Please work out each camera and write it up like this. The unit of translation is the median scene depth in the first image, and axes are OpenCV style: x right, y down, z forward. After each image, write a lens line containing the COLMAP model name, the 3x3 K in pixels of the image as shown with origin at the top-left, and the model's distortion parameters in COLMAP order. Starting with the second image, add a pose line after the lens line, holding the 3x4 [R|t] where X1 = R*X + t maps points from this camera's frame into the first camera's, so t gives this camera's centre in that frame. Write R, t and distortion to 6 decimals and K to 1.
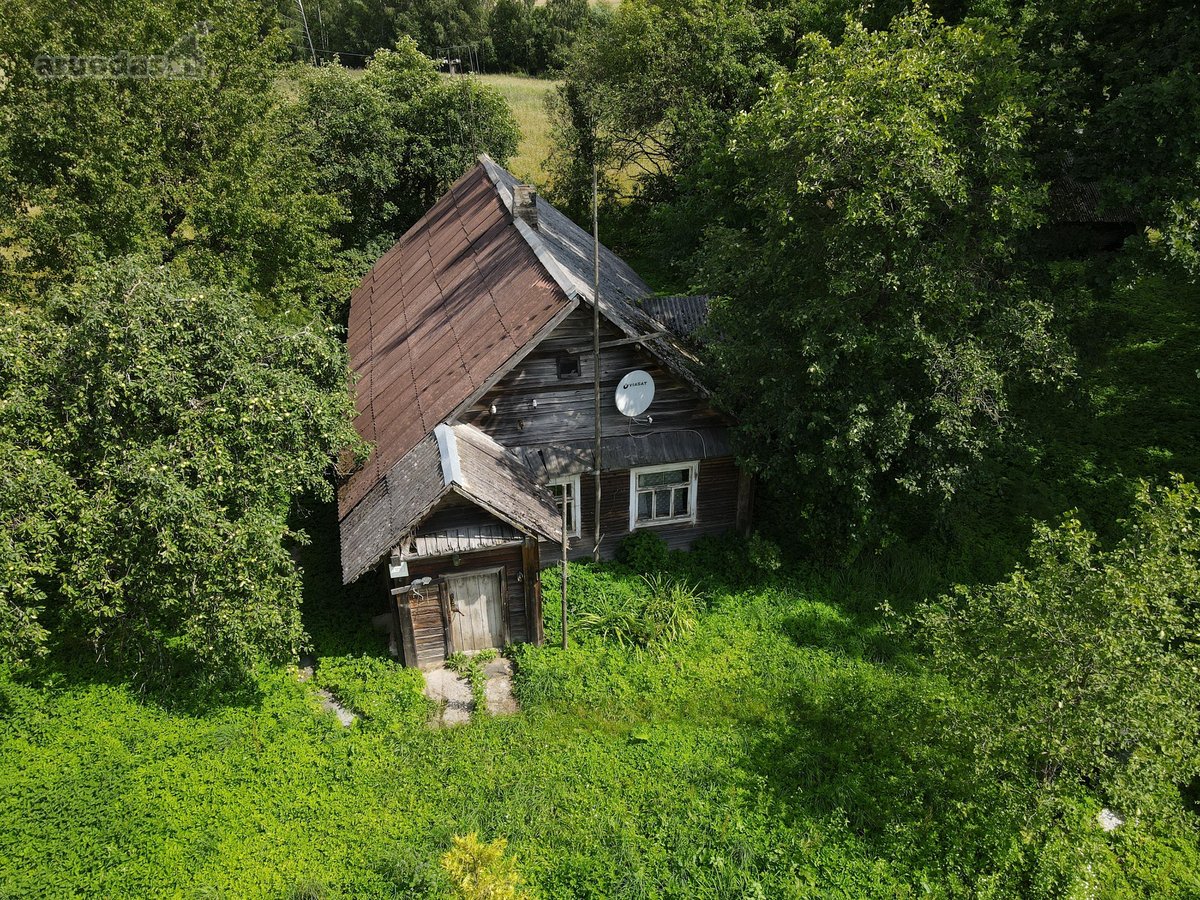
lens RADIAL K [[875.7, 0, 600.0], [0, 875.7, 450.0], [0, 0, 1]] dist [0.010273, -0.002231]
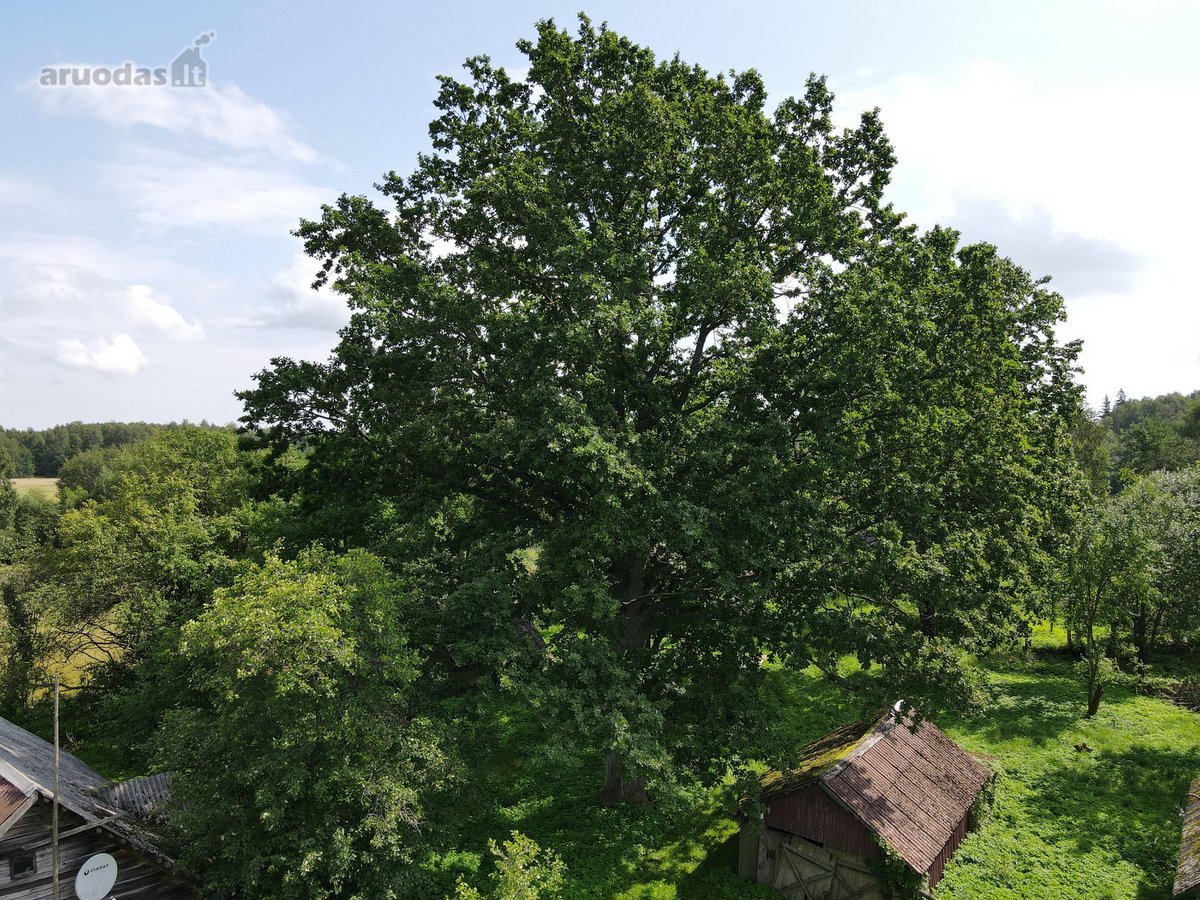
lens RADIAL K [[875.7, 0, 600.0], [0, 875.7, 450.0], [0, 0, 1]] dist [0.010273, -0.002231]
pose [[0.838360, 0.017436, 0.544839, -0.039321], [0.249463, 0.876415, -0.411904, 0.073962], [-0.484687, 0.481240, 0.730402, -0.331206]]
